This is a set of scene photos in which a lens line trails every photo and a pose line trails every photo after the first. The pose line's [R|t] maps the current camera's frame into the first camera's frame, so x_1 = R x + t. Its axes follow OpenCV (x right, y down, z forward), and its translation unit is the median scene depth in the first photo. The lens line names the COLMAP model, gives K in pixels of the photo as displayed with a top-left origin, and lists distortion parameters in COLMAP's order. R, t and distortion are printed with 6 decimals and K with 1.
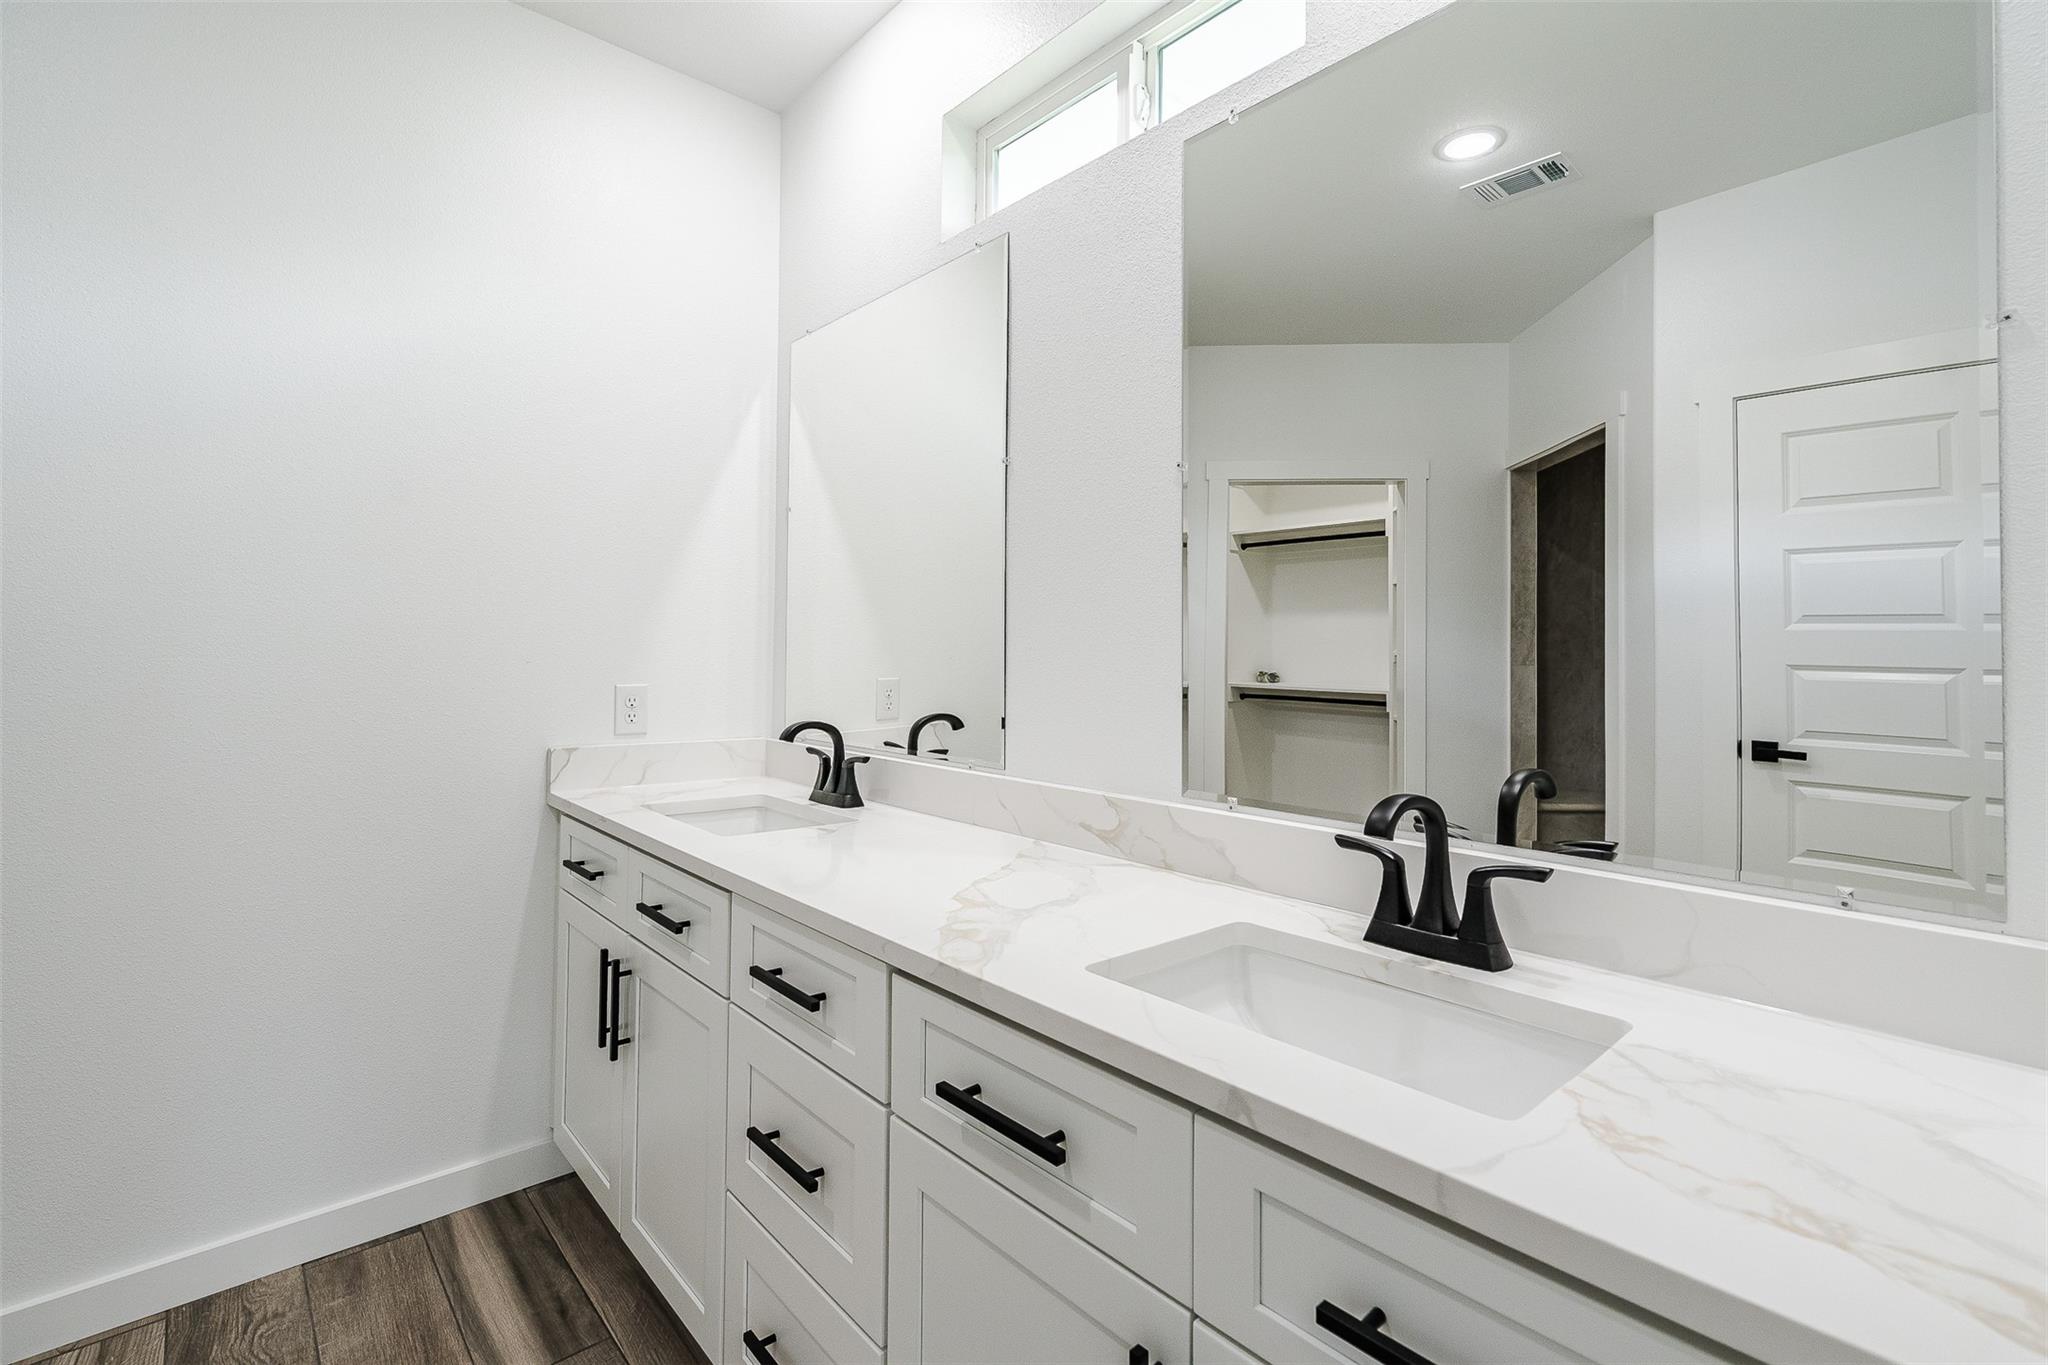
lens RADIAL K [[933.6, 0, 1025.6], [0, 933.6, 645.7], [0, 0, 1]] dist [-0.001323, -0.000352]
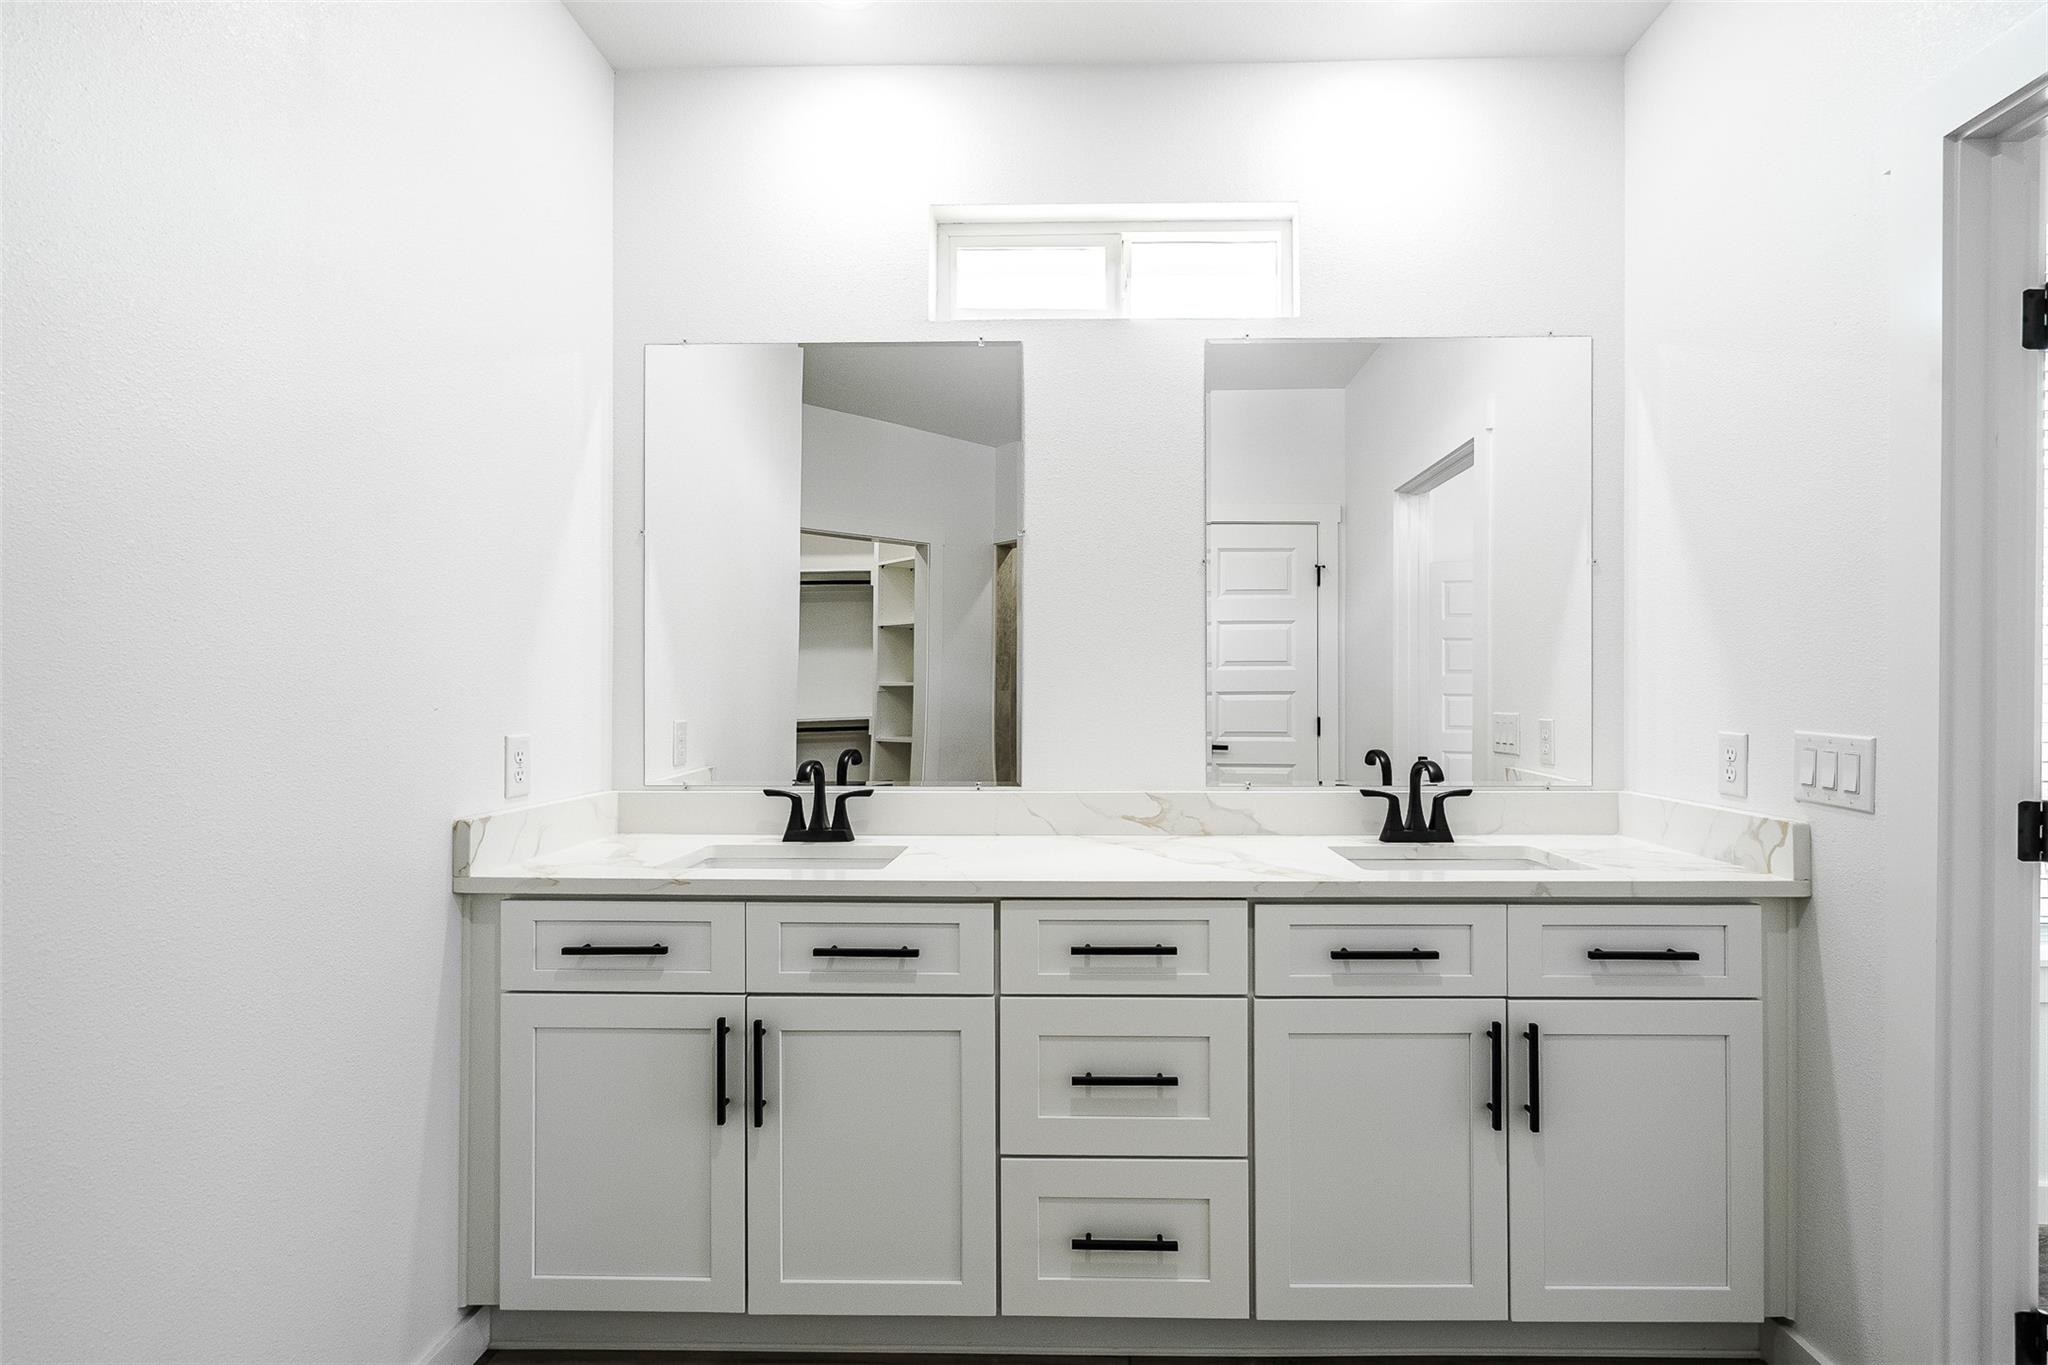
lens RADIAL K [[940.3, 0, 1059.8], [0, 940.3, 687.3], [0, 0, 1]] dist [-0.002527, 0.000684]
pose [[0.684721, -0.009767, 0.728740, -0.900244], [0.003199, 0.999941, 0.010396, -0.009213], [-0.728799, -0.004788, 0.684711, 0.124438]]
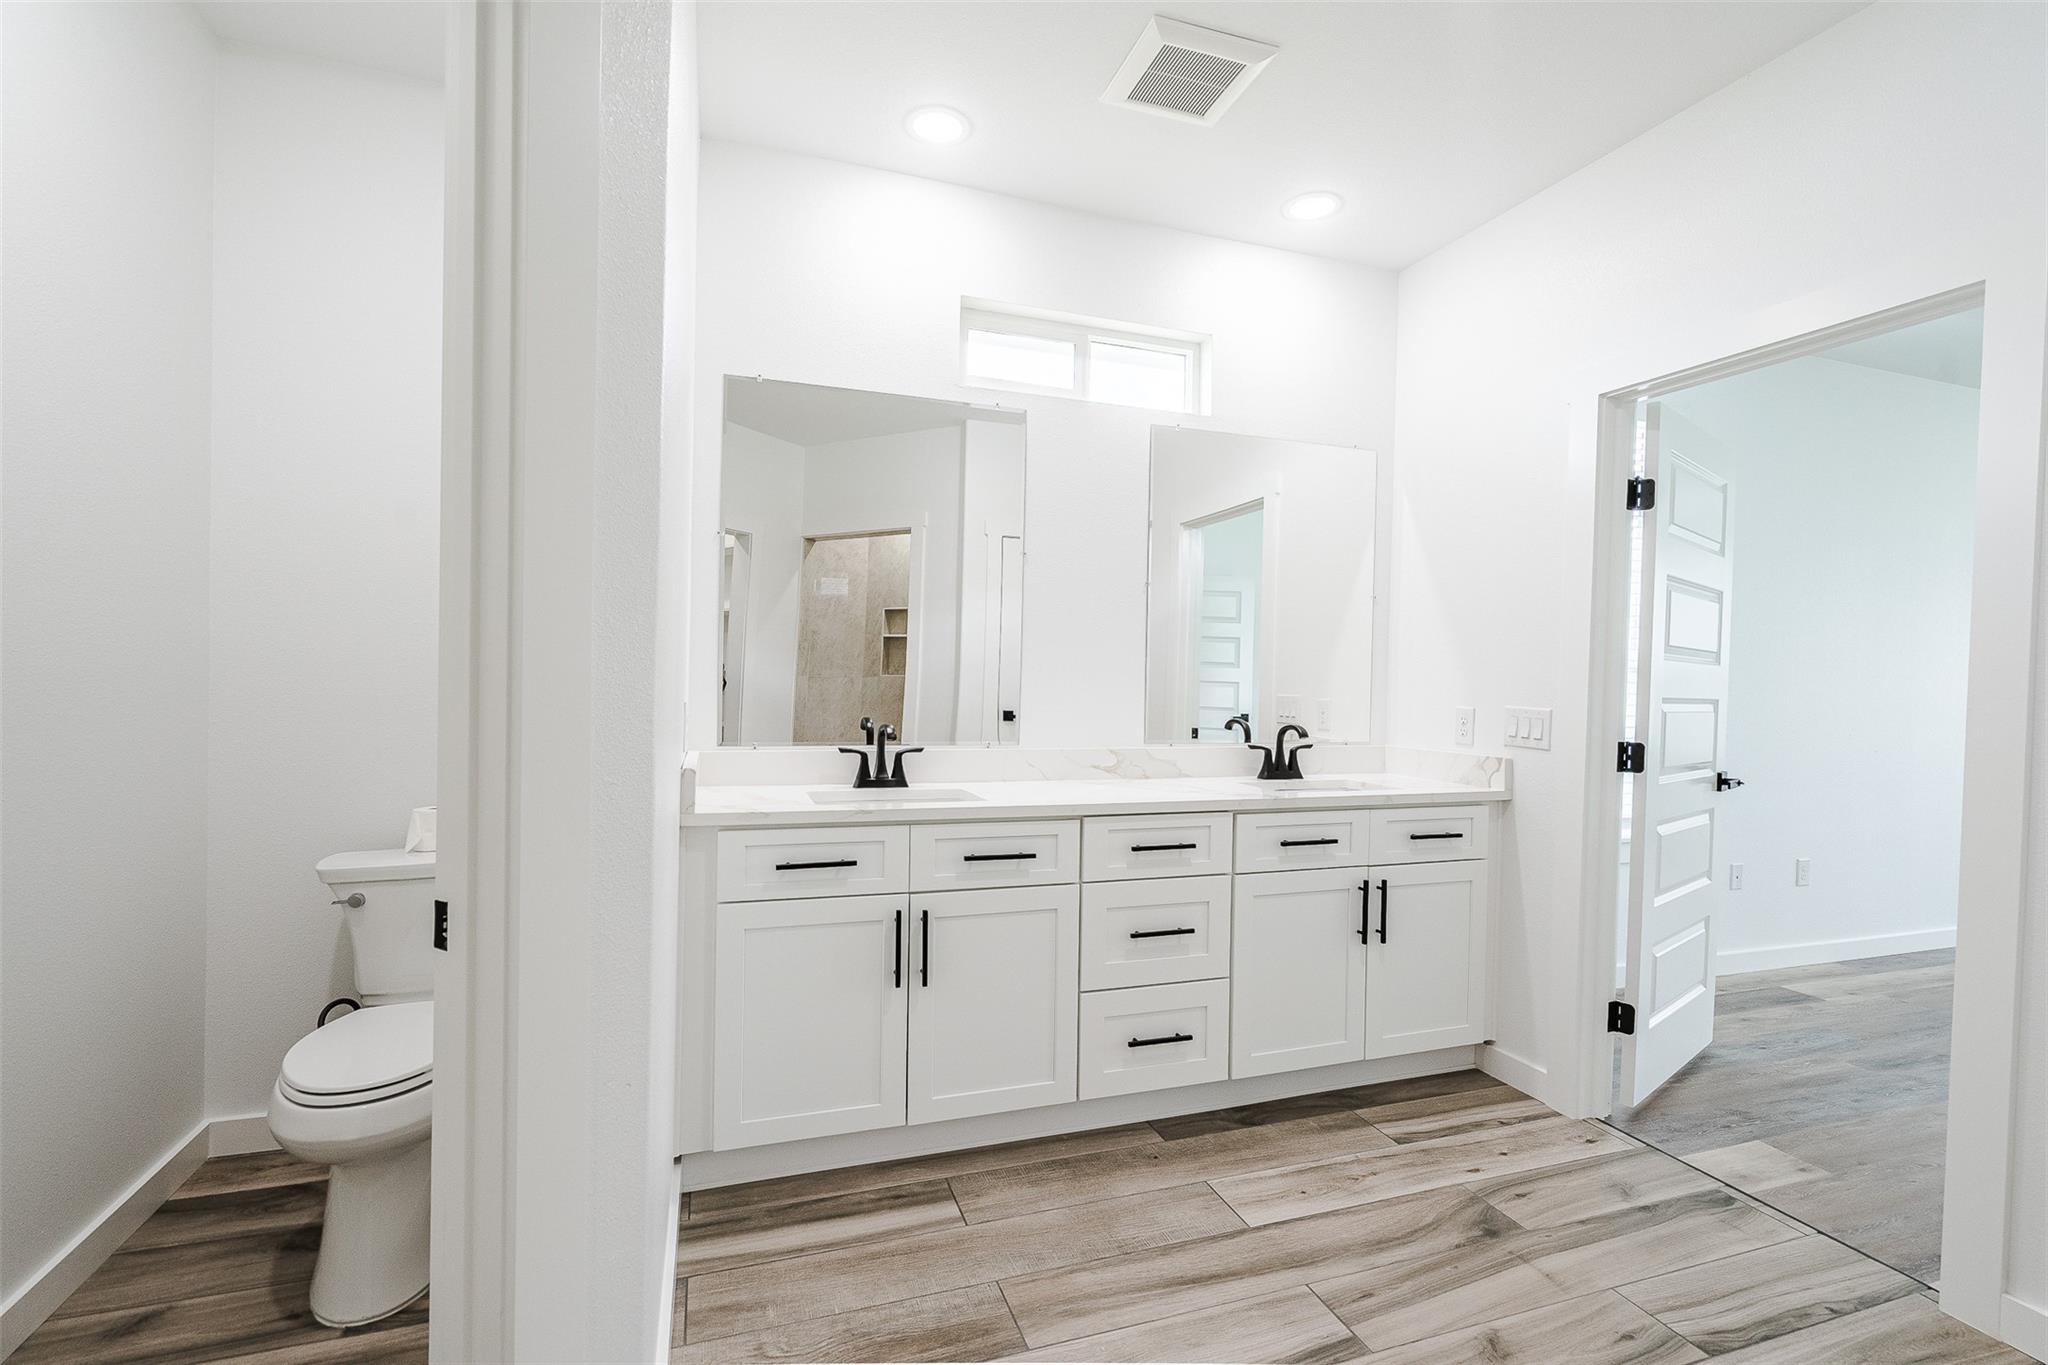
lens RADIAL K [[933.7, 0, 1024.0], [0, 933.7, 682.5], [0, 0, 1]] dist [0.000003, 0.000154]
pose [[0.396076, -0.010488, 0.918158, -1.541401], [-0.021619, 0.999551, 0.020744, -0.009850], [-0.917963, -0.028066, 0.395671, 0.358118]]
